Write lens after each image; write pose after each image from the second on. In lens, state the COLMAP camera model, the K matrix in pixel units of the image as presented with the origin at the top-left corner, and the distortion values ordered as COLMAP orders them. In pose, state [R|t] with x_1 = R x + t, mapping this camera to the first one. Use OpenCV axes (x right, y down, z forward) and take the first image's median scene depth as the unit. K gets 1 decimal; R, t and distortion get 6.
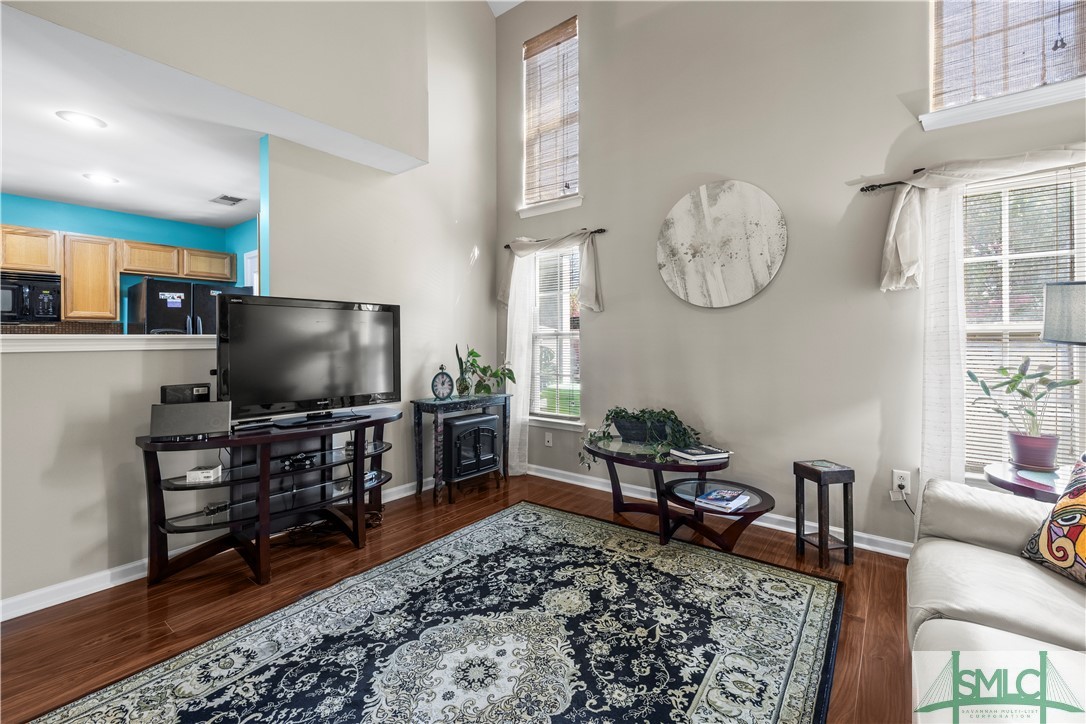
lens RADIAL K [[457.2, 0, 537.1], [0, 457.2, 346.6], [0, 0, 1]] dist [-0.009119, 0.001170]
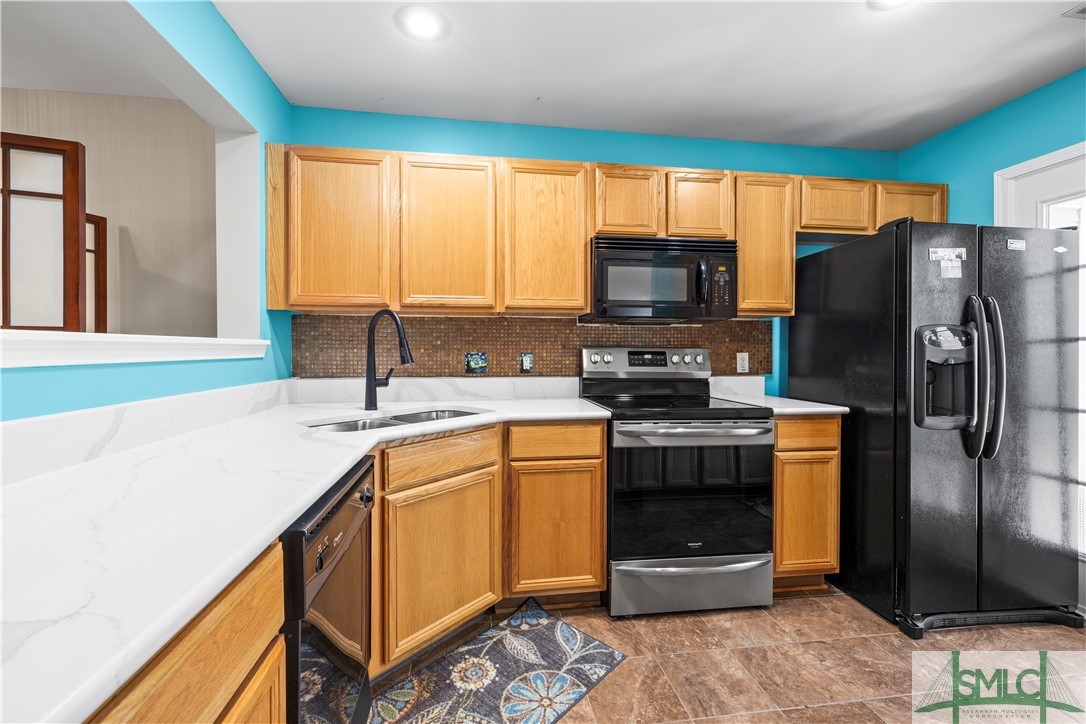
lens RADIAL K [[457.2, 0, 544.4], [0, 457.2, 353.5], [0, 0, 1]] dist [-0.009119, 0.001170]
pose [[0.709442, 0.007042, -0.704728, -1.556346], [-0.009260, 0.999957, 0.000669, -0.010363], [0.704703, 0.006052, 0.709477, 0.756930]]
